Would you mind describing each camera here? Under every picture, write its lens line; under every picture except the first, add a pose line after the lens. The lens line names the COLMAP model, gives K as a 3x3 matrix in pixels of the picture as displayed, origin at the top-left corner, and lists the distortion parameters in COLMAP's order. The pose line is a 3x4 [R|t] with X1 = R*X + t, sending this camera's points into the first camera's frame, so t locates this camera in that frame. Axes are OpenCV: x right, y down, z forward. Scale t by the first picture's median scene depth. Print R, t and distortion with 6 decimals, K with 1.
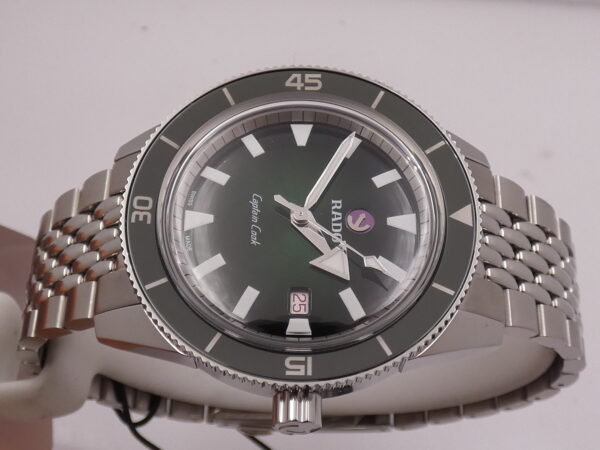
lens RADIAL K [[918.2, 0, 299.9], [0, 918.2, 225.4], [0, 0, 1]] dist [0.068185, 0.000000]
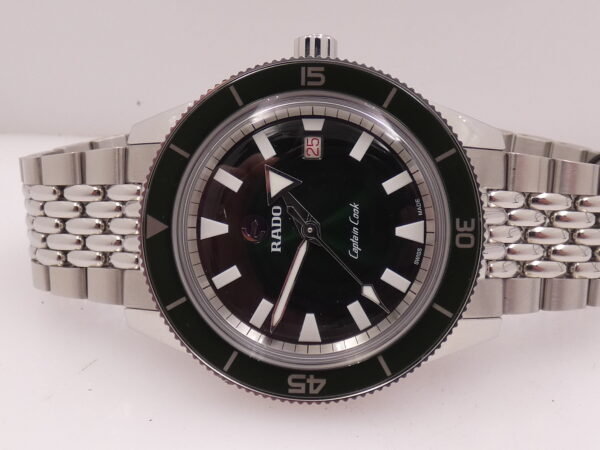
lens RADIAL K [[918.2, 0, 301.0], [0, 918.2, 220.4], [0, 0, 1]] dist [0.068185, 0.000000]
pose [[0.997737, 0.002421, -0.067193, 0.059801], [0.026767, 0.902445, 0.429973, -0.460152], [0.061679, -0.430799, 0.900338, 0.069717]]
